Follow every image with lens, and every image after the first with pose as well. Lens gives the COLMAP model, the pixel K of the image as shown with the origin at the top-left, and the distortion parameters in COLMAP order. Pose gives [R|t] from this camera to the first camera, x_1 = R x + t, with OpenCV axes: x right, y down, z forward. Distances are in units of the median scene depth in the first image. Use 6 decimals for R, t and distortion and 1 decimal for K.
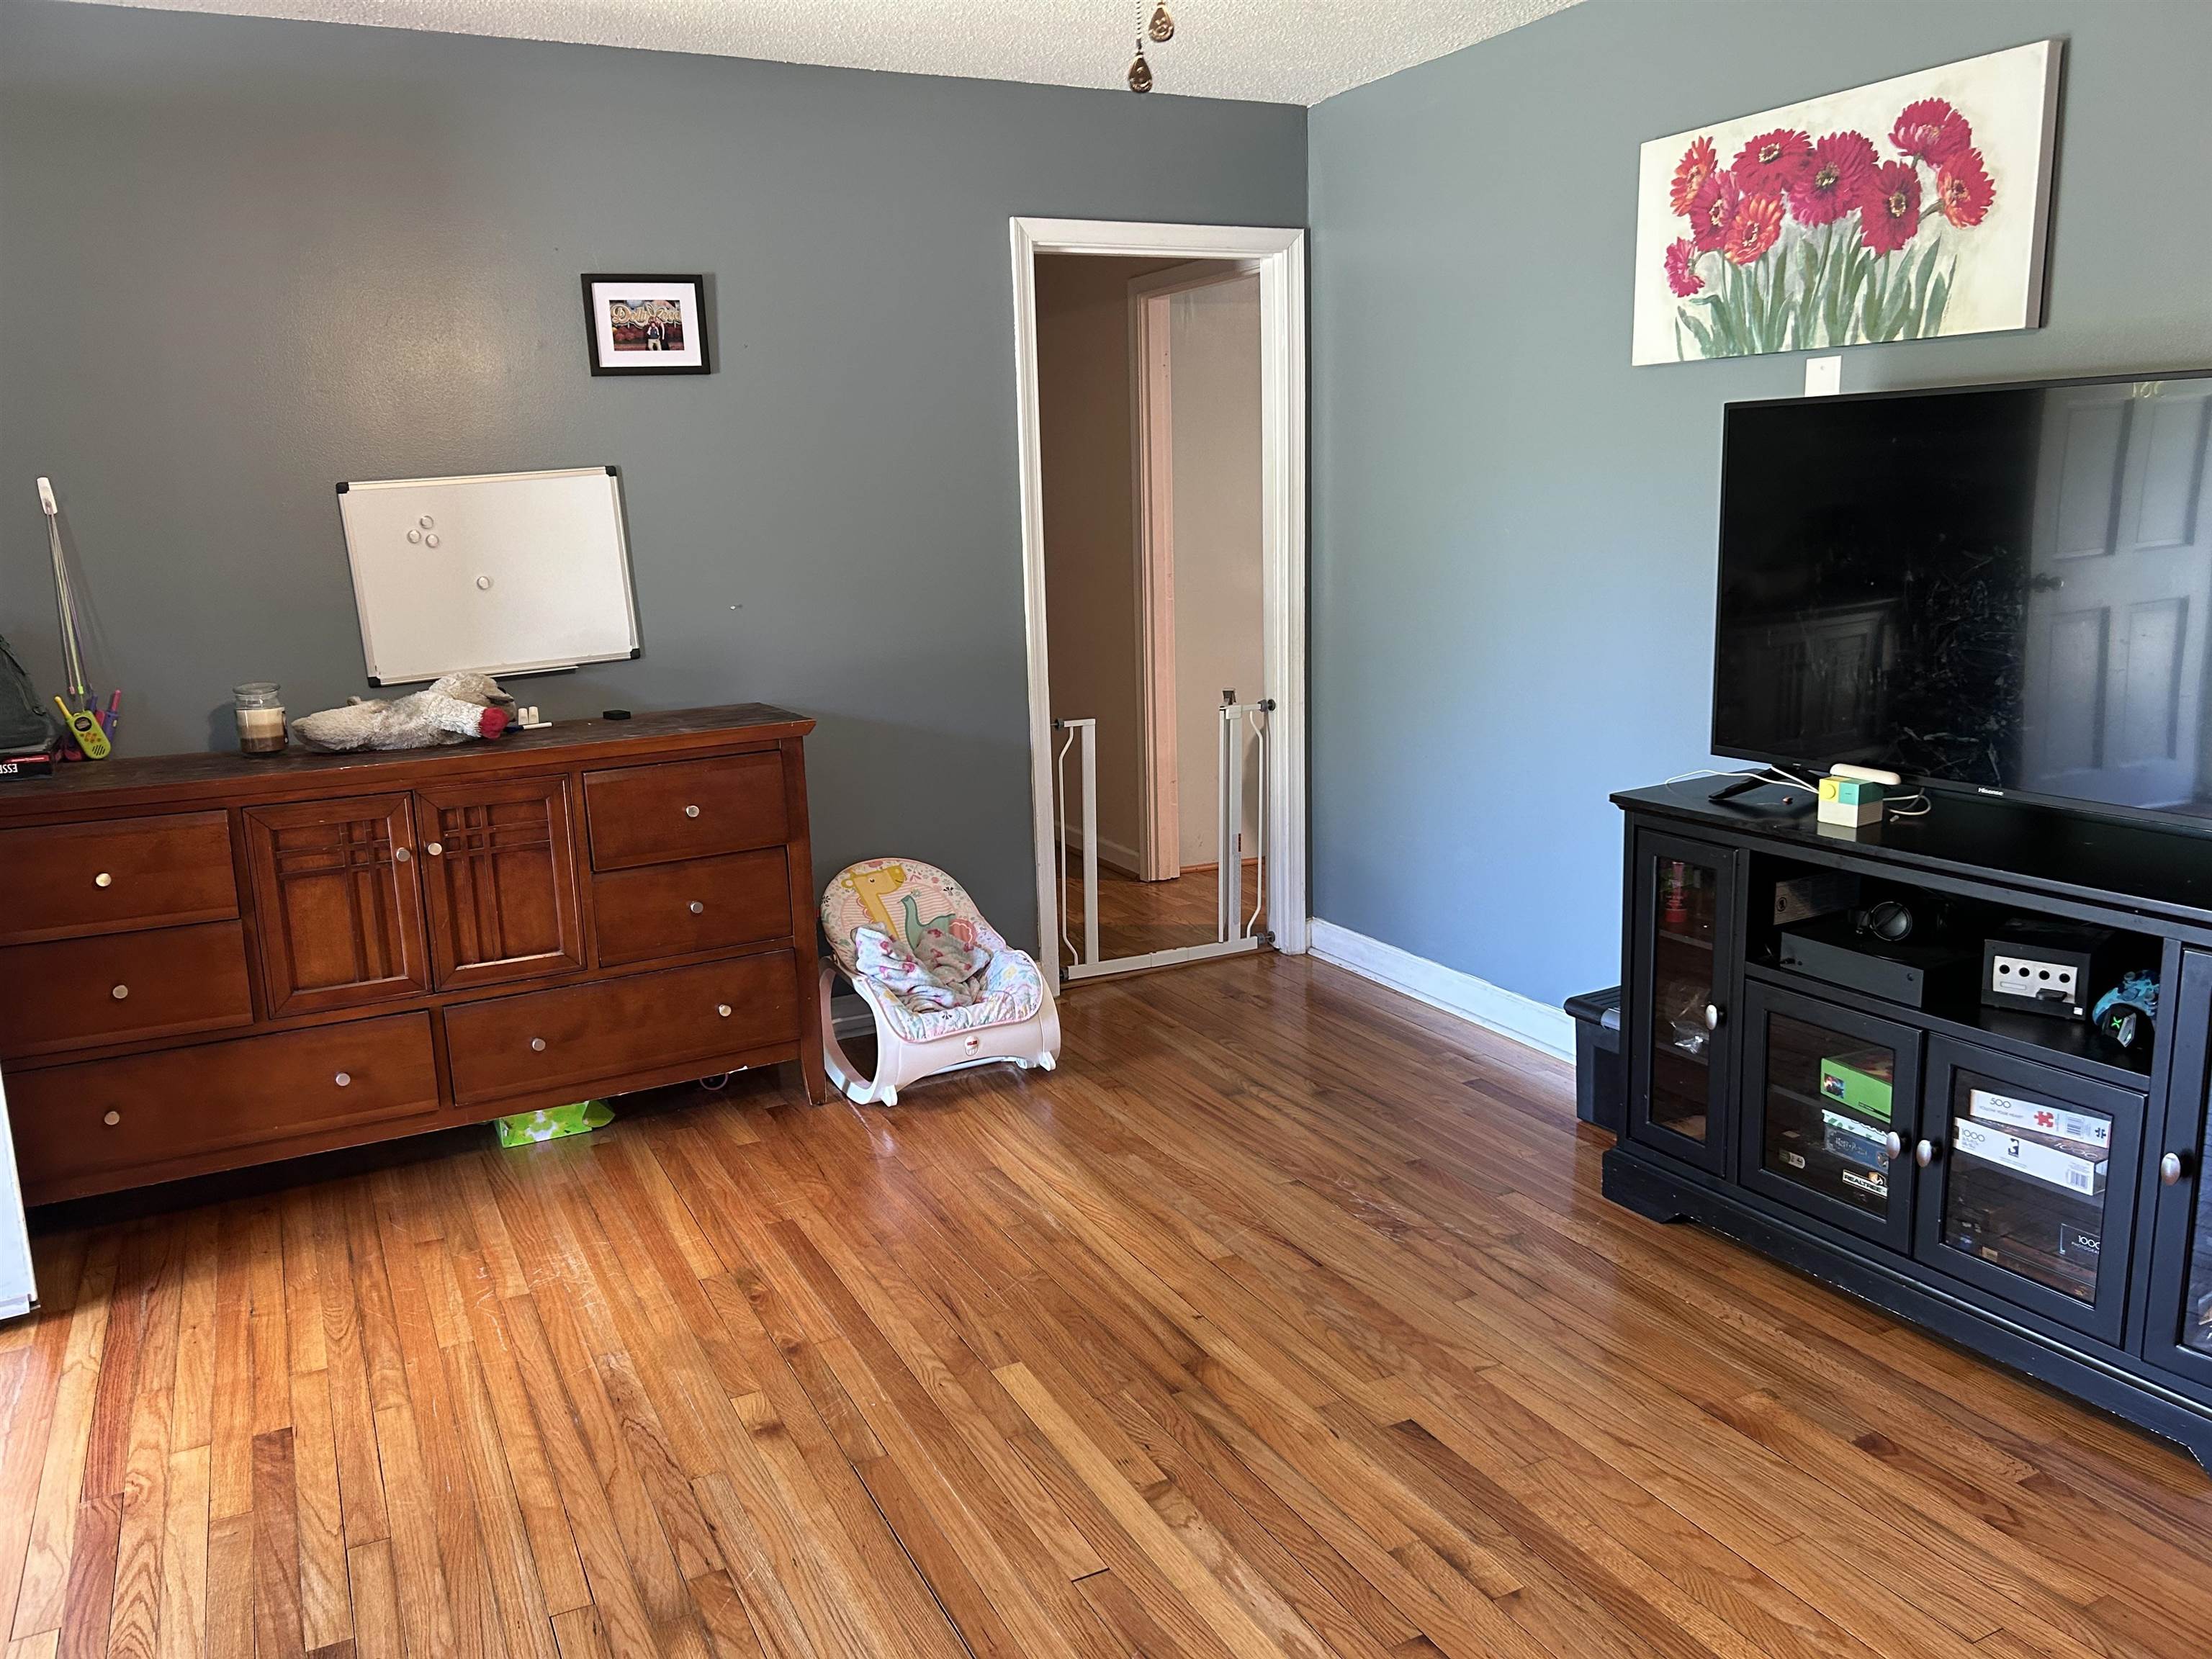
lens RADIAL K [[1673.2, 0, 1102.6], [0, 1673.2, 824.9], [0, 0, 1]] dist [0.057982, -0.063927]
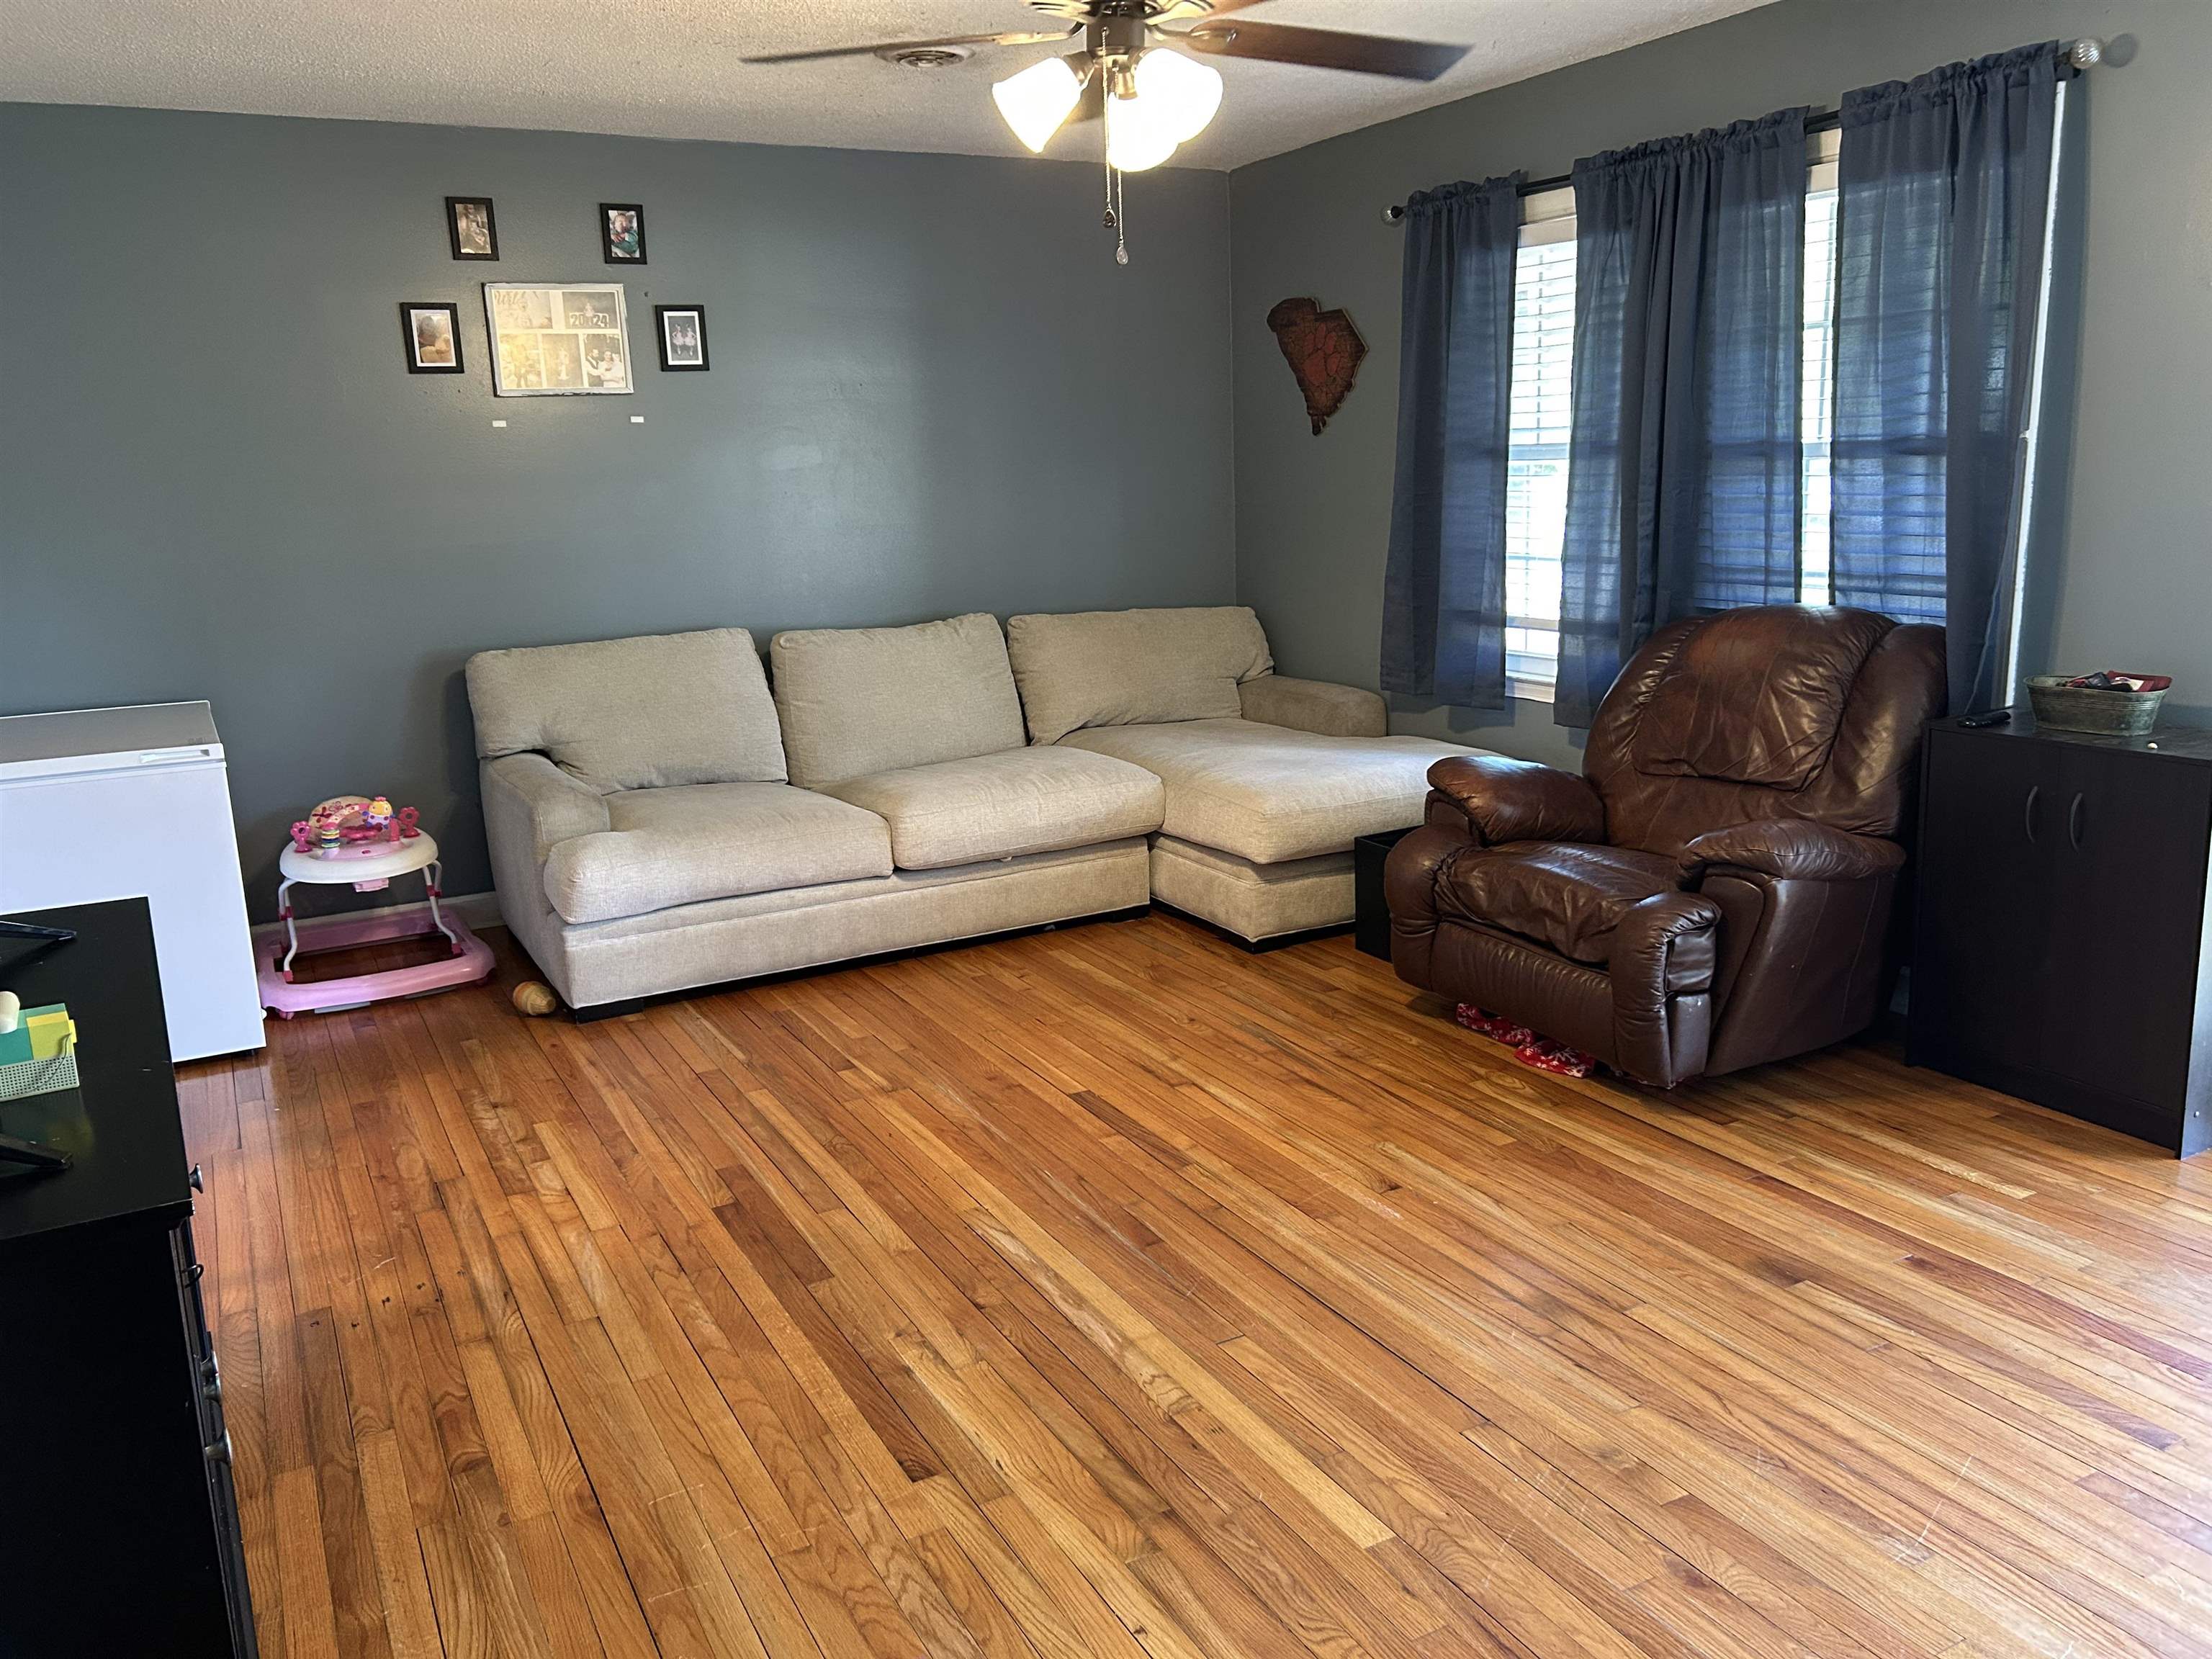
lens RADIAL K [[1673.2, 0, 1107.8], [0, 1673.2, 828.7], [0, 0, 1]] dist [0.057982, -0.063927]
pose [[-0.997176, 0.073916, -0.013293, 0.063673], [0.062169, 0.911730, 0.406059, -0.356838], [0.042134, 0.404085, -0.913750, 1.758817]]
